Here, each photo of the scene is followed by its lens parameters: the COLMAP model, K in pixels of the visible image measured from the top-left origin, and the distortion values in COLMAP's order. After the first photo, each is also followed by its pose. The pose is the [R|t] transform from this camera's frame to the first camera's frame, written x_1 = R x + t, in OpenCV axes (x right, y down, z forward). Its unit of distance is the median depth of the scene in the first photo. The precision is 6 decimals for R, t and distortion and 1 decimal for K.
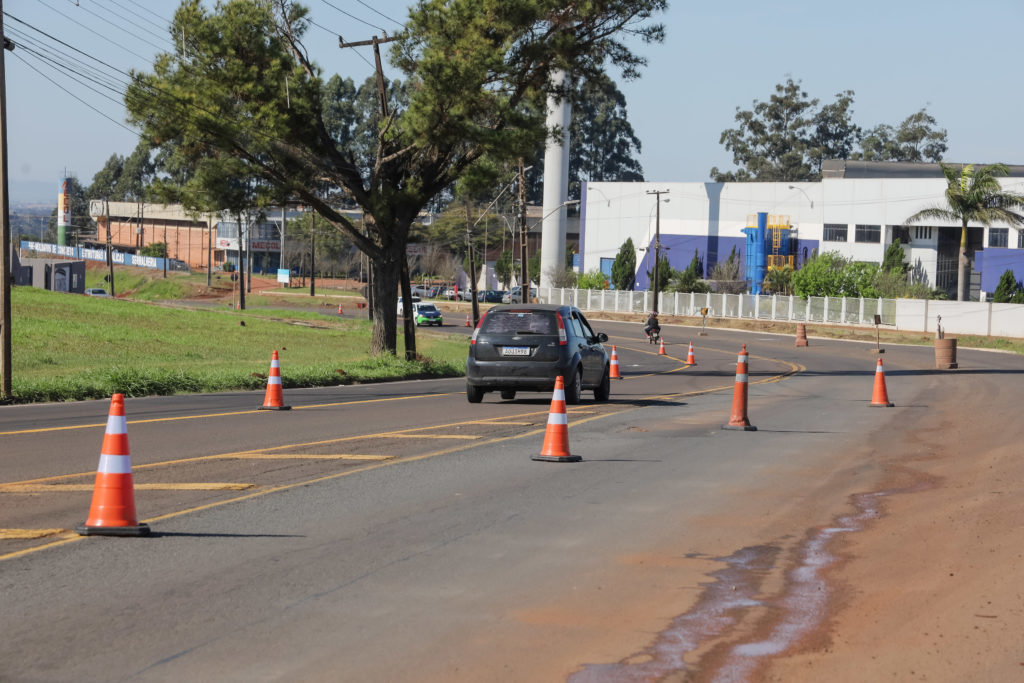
lens RADIAL K [[3107.3, 0, 512.0], [0, 3107.3, 341.5], [0, 0, 1]] dist [0.146171, 0.000000]
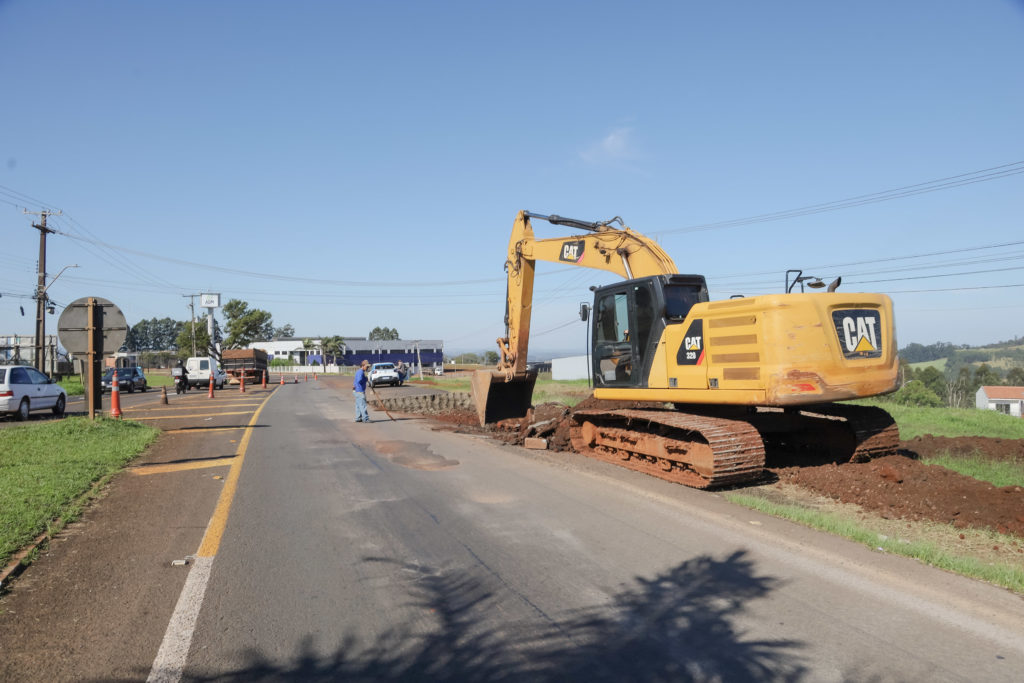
lens RADIAL K [[707.5, 0, 511.4], [0, 707.5, 341.4], [0, 0, 1]] dist [0.001206, 0.000137]
pose [[0.904726, -0.033169, 0.424701, -0.032572], [0.051953, 0.998113, -0.032722, 0.001526], [-0.422815, 0.051669, 0.904742, -0.138844]]
